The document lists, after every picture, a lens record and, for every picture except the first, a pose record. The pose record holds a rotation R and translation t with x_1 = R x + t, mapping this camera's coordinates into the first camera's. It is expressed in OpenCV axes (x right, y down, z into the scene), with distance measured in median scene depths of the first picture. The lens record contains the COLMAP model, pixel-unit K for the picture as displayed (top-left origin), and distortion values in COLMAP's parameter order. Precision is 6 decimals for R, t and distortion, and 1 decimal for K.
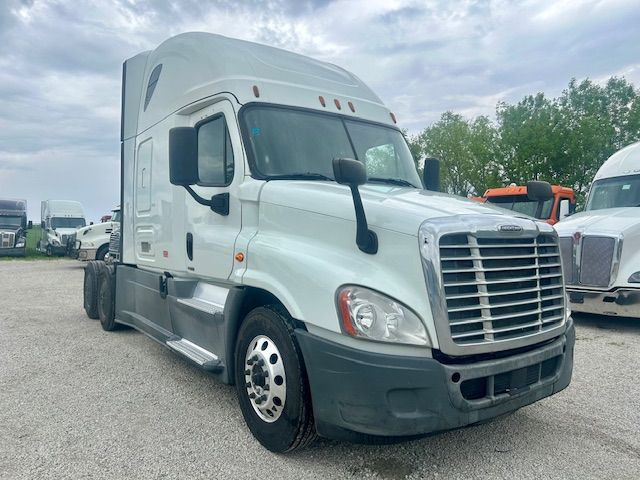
lens RADIAL K [[478.5, 0, 320.0], [0, 478.5, 240.0], [0, 0, 1]] dist [0.075309, -0.087346]
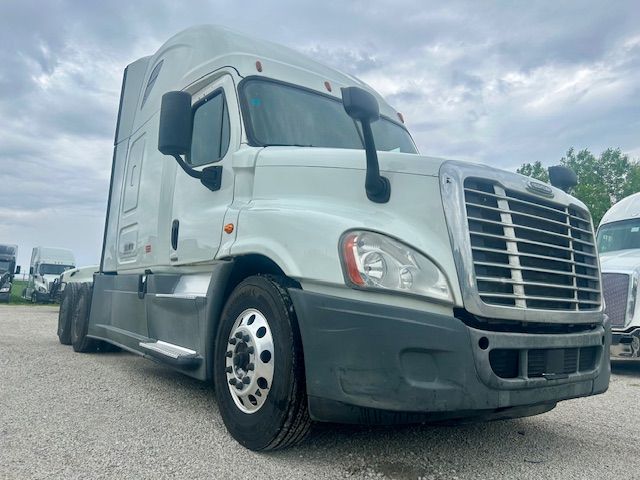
lens RADIAL K [[478.5, 0, 320.0], [0, 478.5, 240.0], [0, 0, 1]] dist [0.075309, -0.087346]
pose [[0.999017, 0.043648, 0.007776, -0.006432], [-0.042087, 0.988793, -0.143236, 0.180277], [-0.013941, 0.142768, 0.989658, 0.128944]]
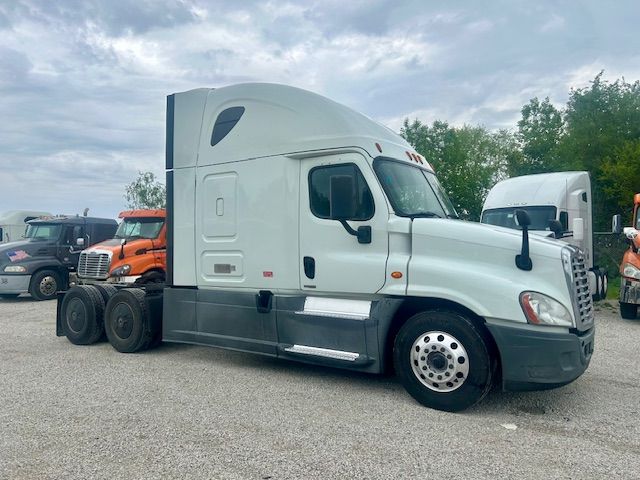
lens RADIAL K [[478.5, 0, 320.0], [0, 478.5, 240.0], [0, 0, 1]] dist [0.075309, -0.087346]
pose [[0.929706, -0.005333, 0.368264, -0.877398], [0.014946, 0.999618, -0.023256, -0.035394], [-0.367999, 0.027125, 0.929430, -0.171171]]
